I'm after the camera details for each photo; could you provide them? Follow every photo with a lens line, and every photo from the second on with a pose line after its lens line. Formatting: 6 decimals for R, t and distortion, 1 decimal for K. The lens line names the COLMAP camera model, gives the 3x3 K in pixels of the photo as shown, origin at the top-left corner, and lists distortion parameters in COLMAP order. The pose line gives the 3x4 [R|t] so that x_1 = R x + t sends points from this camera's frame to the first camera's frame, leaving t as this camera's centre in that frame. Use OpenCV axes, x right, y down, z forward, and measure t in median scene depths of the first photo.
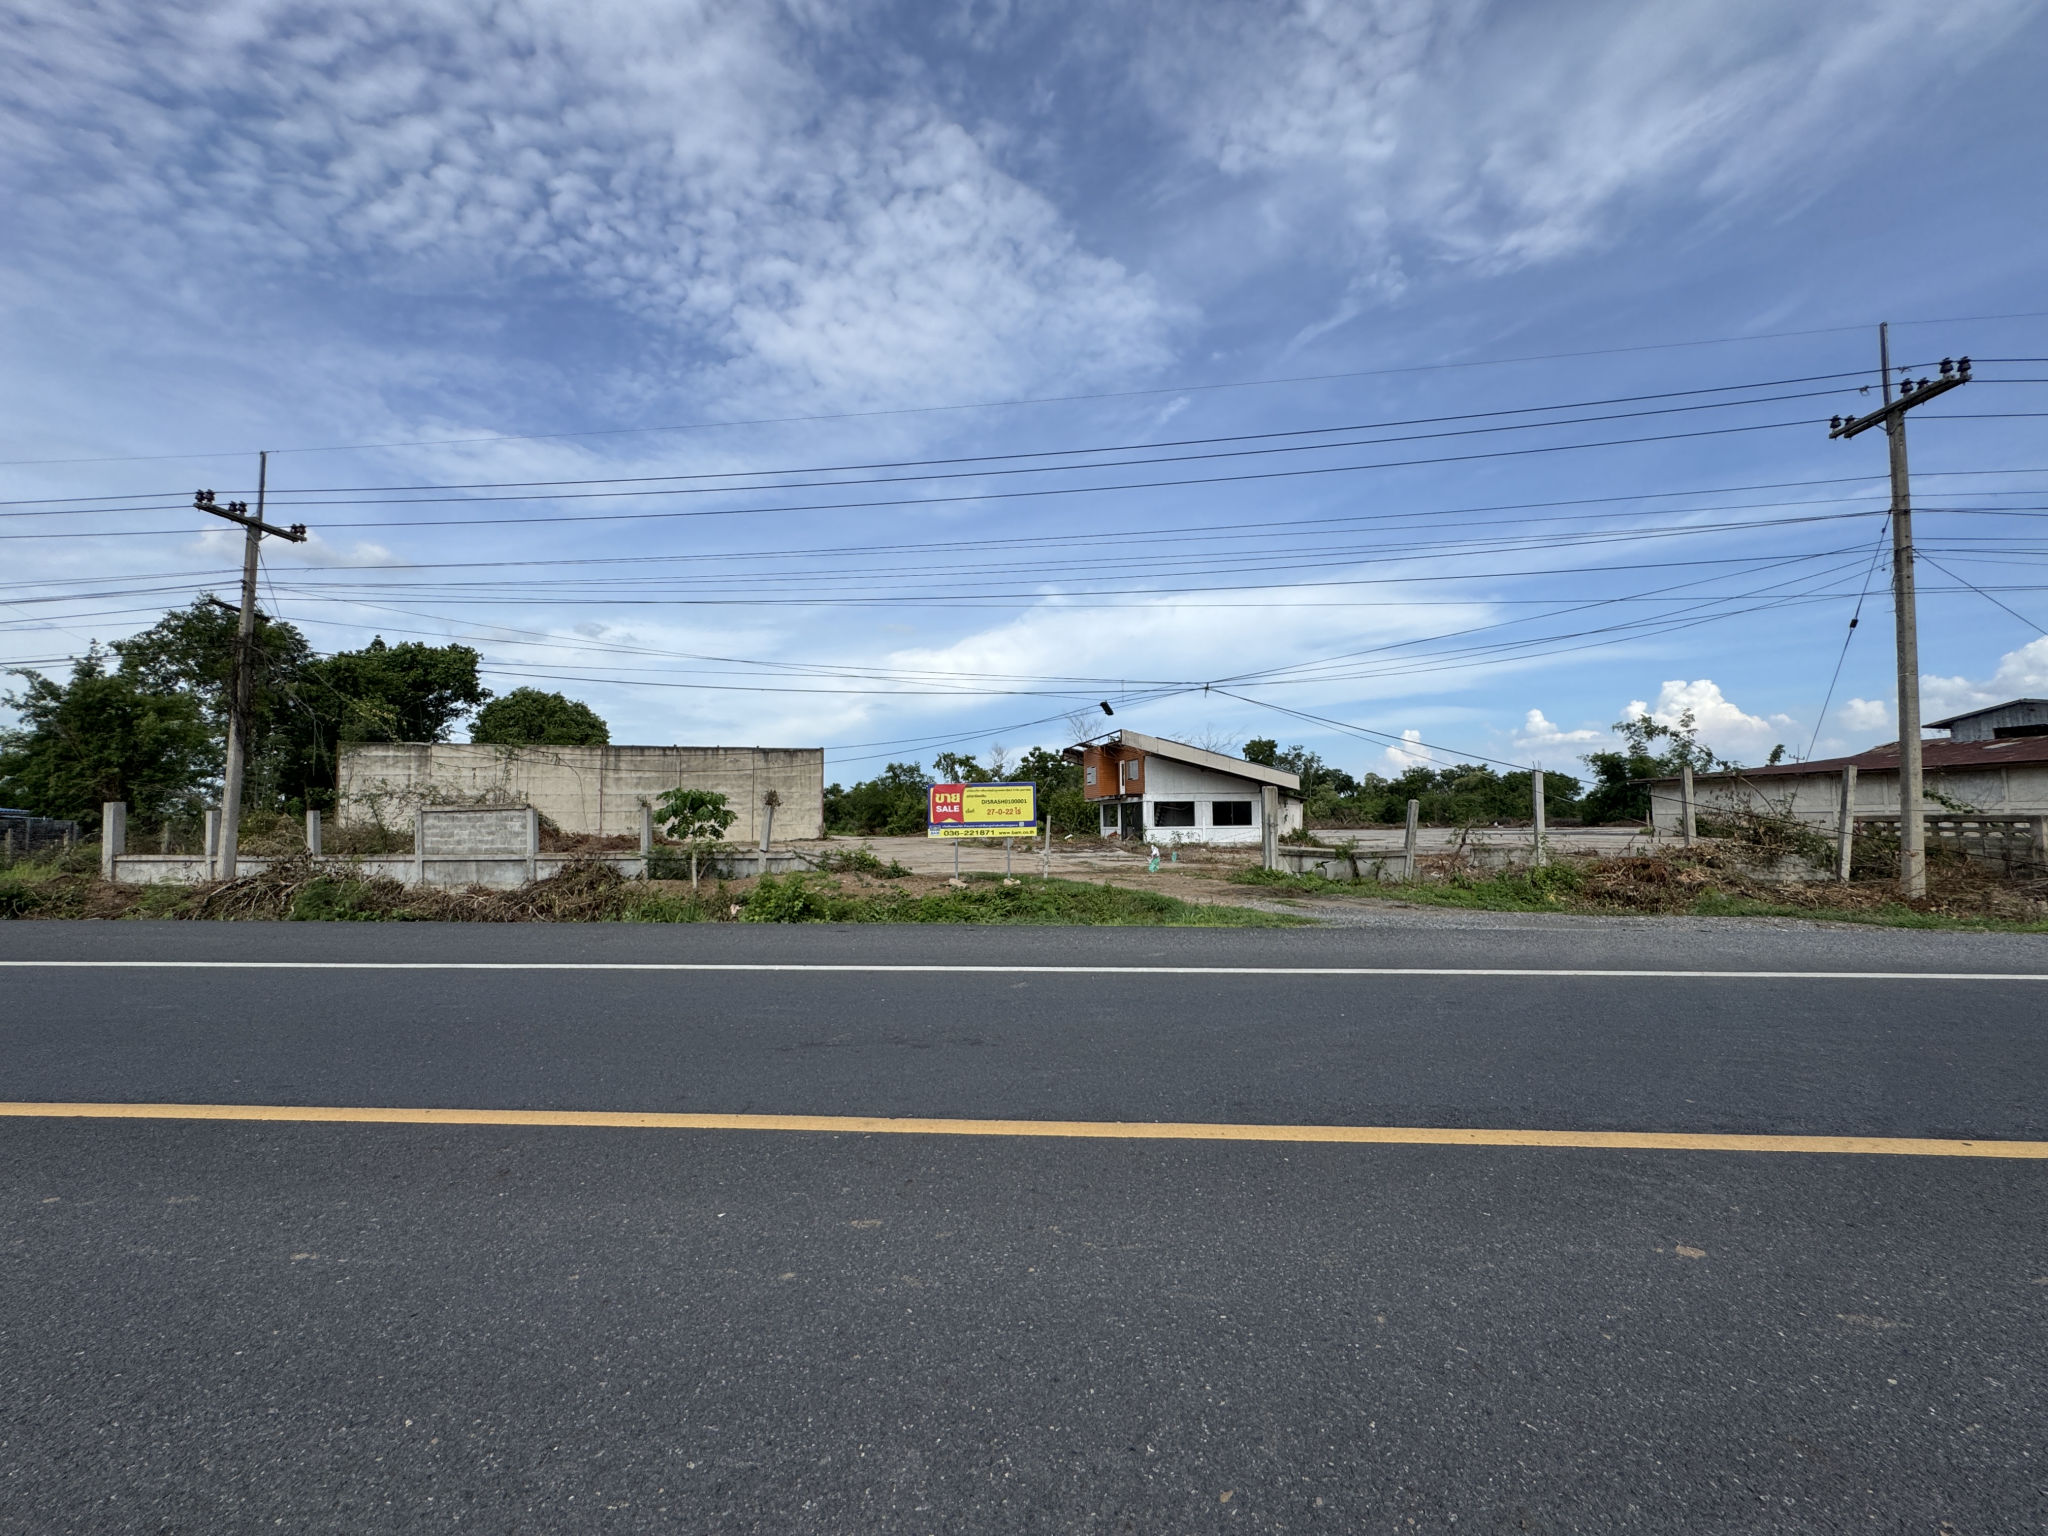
lens RADIAL K [[823.4, 0, 1028.3], [0, 823.4, 770.8], [0, 0, 1]] dist [0.000721, 0.000133]
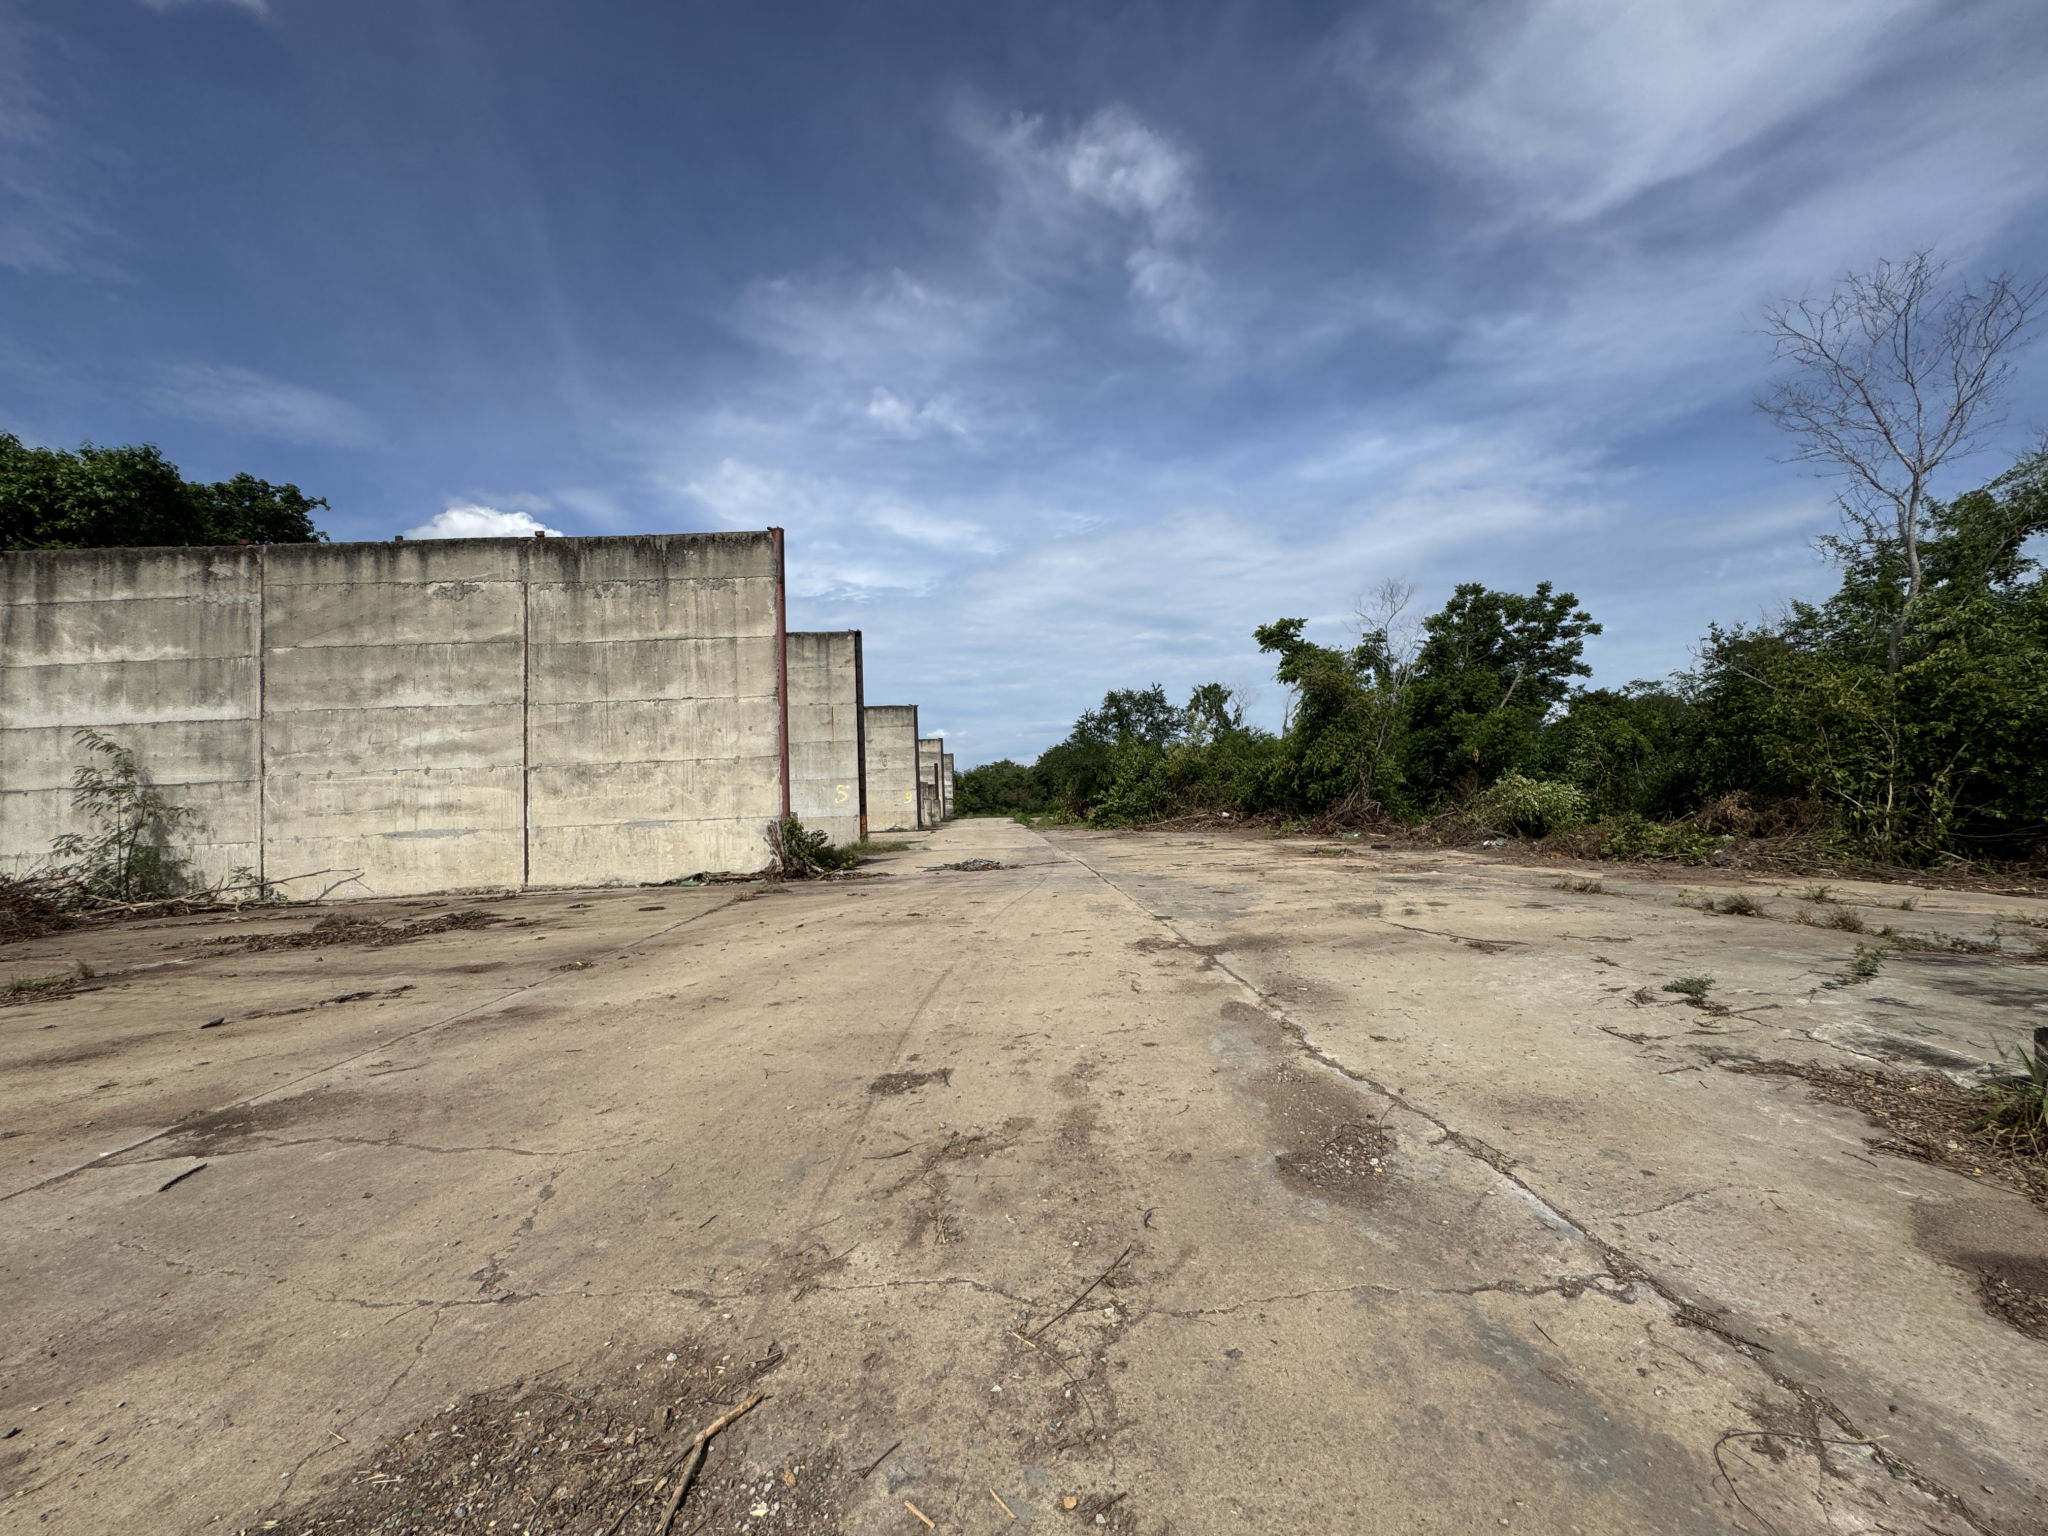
lens RADIAL K [[823.6, 0, 1035.6], [0, 823.6, 767.1], [0, 0, 1]] dist [-0.000246, -0.000010]
pose [[0.955766, -0.037612, -0.291712, -0.094397], [0.045535, 0.998754, 0.020417, 0.047575], [0.290581, -0.032797, 0.956288, 0.768988]]
